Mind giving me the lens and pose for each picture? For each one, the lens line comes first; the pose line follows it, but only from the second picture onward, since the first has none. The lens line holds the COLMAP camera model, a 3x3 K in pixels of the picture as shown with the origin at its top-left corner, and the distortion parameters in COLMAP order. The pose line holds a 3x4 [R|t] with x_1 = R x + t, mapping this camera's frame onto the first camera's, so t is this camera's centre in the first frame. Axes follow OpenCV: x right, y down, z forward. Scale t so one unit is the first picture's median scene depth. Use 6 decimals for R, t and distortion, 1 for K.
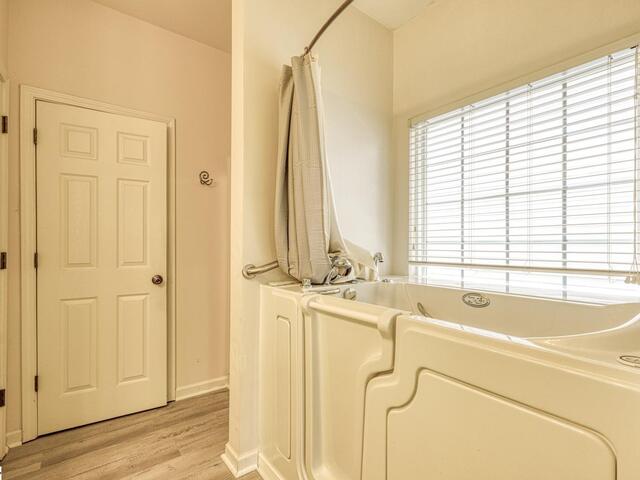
lens RADIAL K [[318.2, 0, 323.4], [0, 318.2, 243.7], [0, 0, 1]] dist [0.002380, 0.000362]
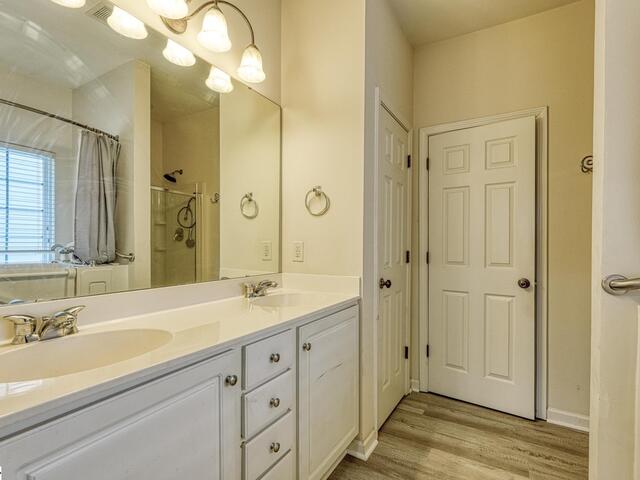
lens RADIAL K [[318.2, 0, 323.4], [0, 318.2, 243.7], [0, 0, 1]] dist [0.002380, 0.000362]
pose [[0.385552, 0.000866, -0.922686, 0.138311], [-0.007125, 0.999973, -0.002039, 0.001051], [0.922659, 0.007361, 0.385547, 0.084370]]
